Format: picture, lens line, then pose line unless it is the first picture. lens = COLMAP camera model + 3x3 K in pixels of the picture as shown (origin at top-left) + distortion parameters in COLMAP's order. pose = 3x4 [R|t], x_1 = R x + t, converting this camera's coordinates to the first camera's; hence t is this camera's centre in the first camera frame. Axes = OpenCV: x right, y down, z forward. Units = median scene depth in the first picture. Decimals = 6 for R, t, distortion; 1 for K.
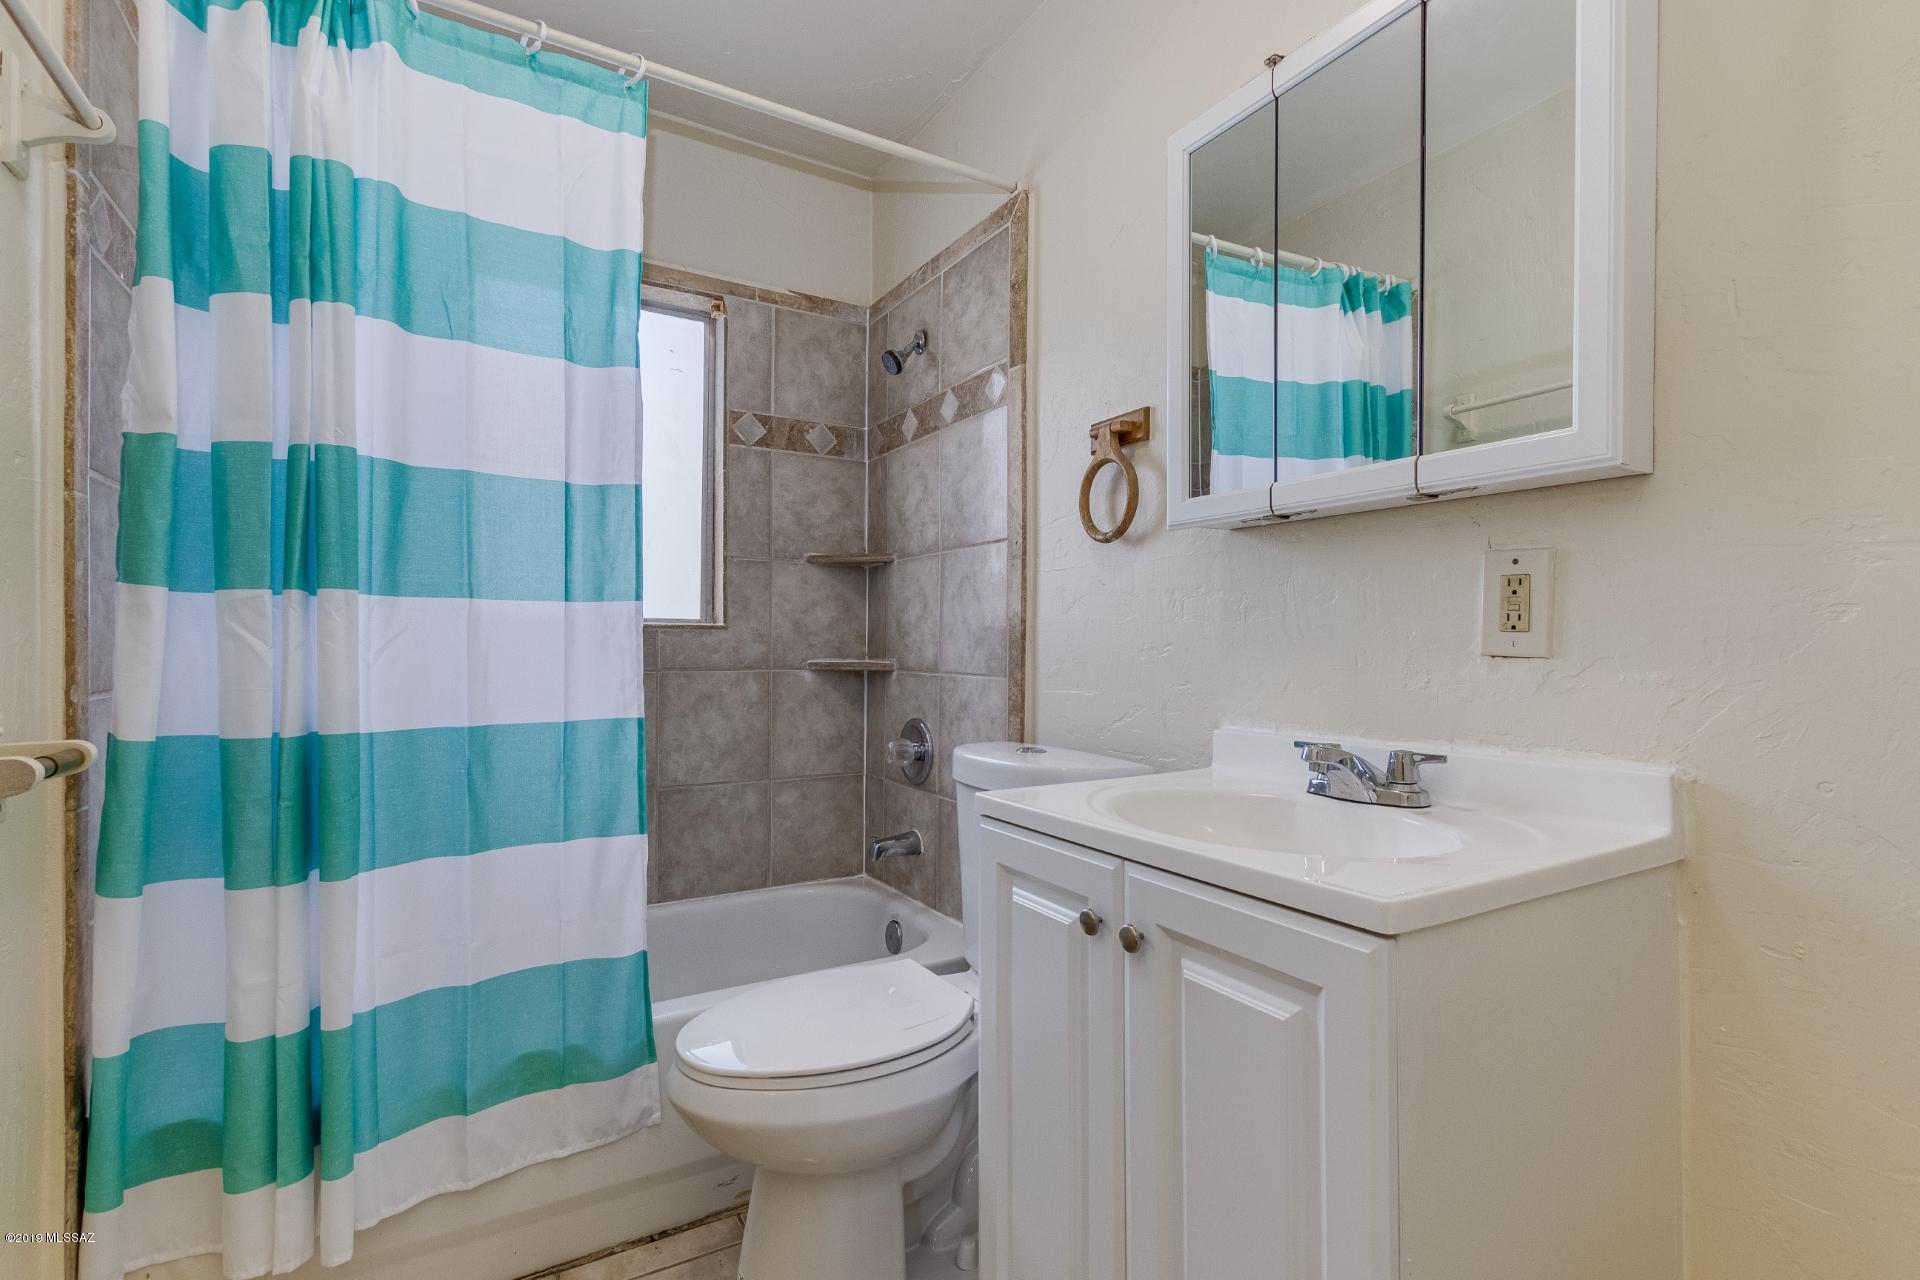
lens RADIAL K [[874.3, 0, 951.2], [0, 874.3, 640.9], [0, 0, 1]] dist [0.008222, -0.001444]
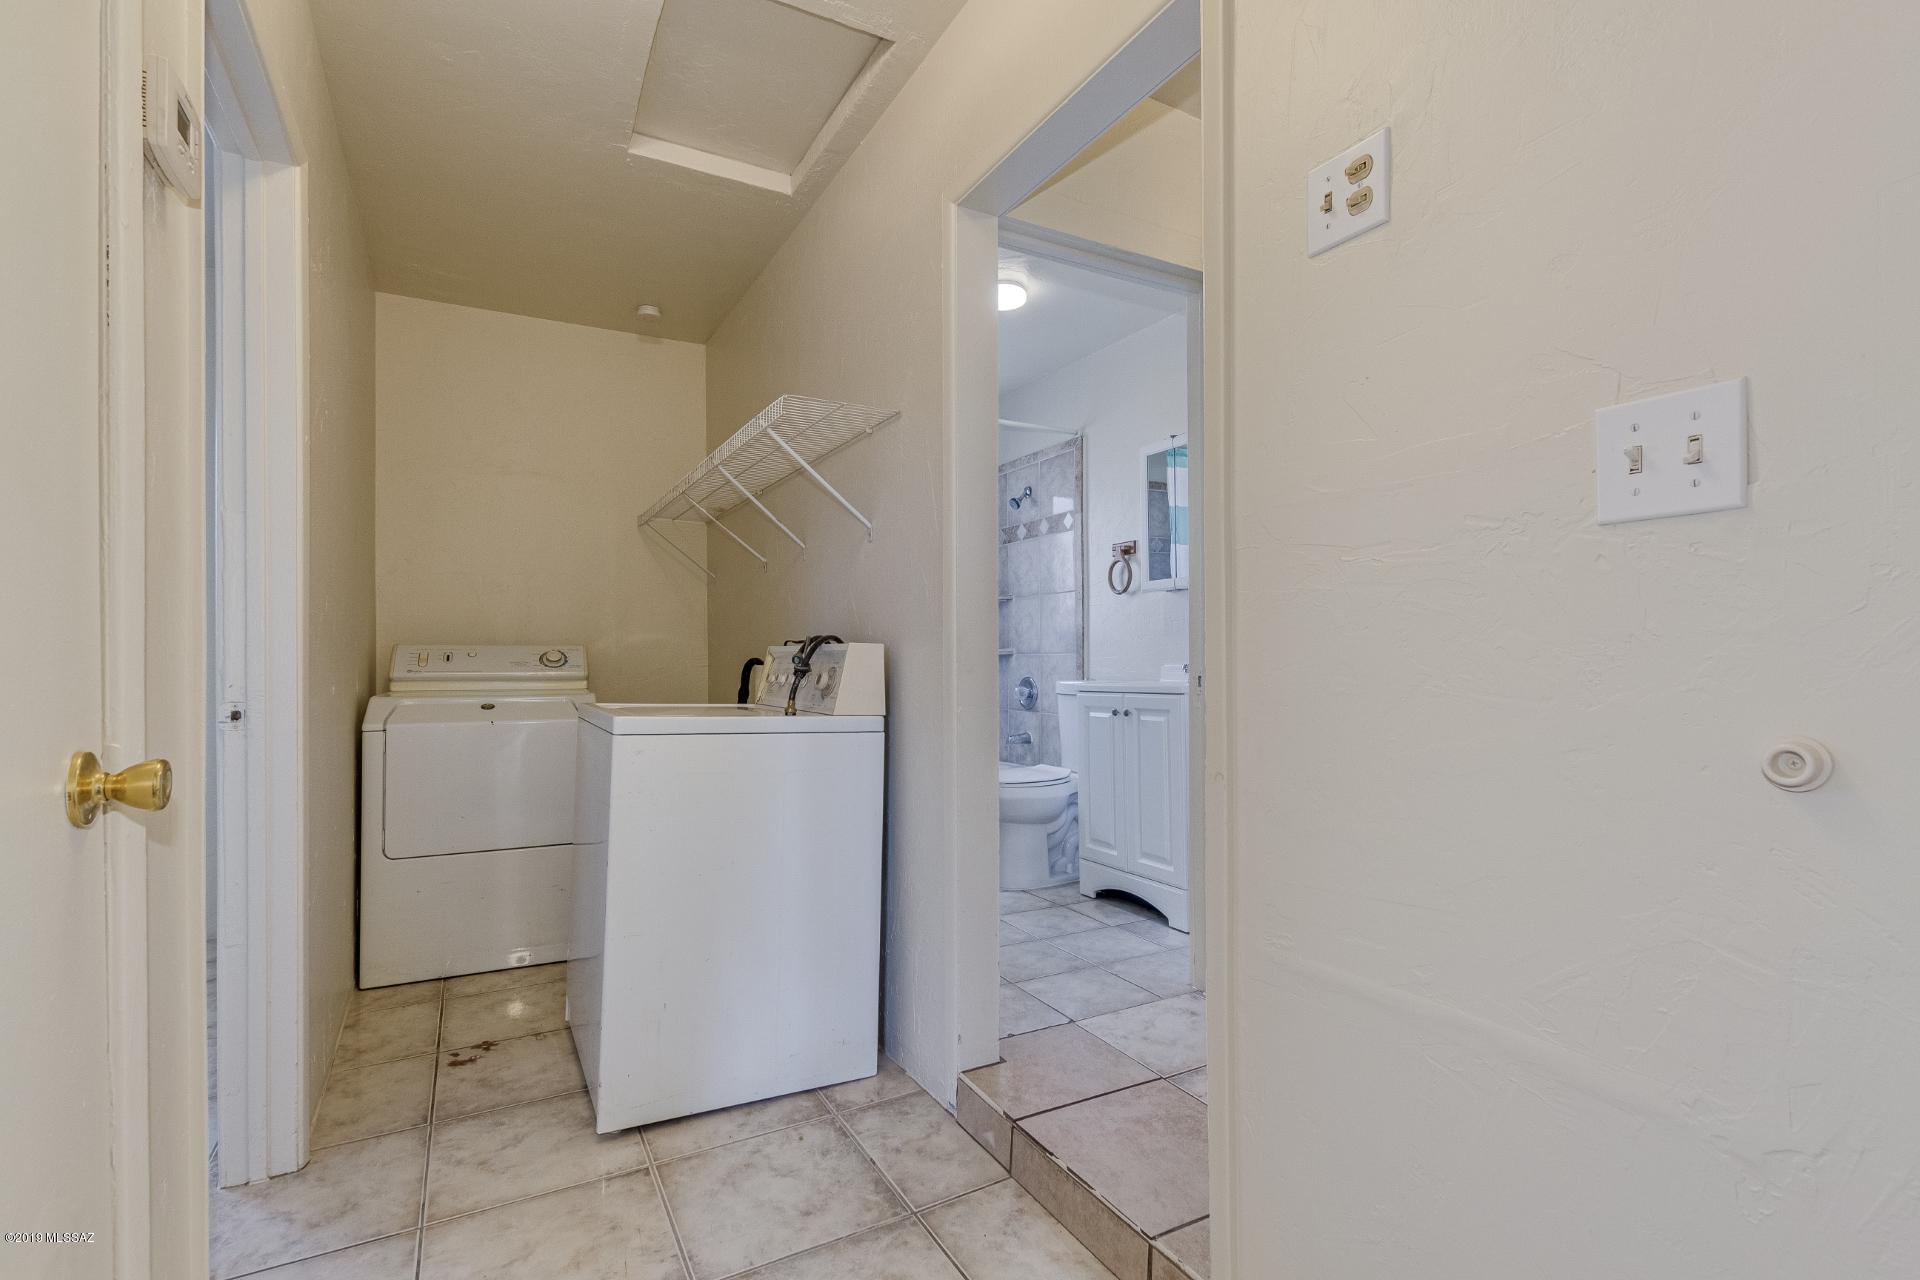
lens RADIAL K [[874.3, 0, 966.3], [0, 874.3, 643.9], [0, 0, 1]] dist [0.008222, -0.001444]
pose [[0.999950, -0.009028, -0.004279, -0.188481], [0.008950, 0.999800, -0.017871, 0.050742], [0.004439, 0.017832, 0.999831, -1.127808]]
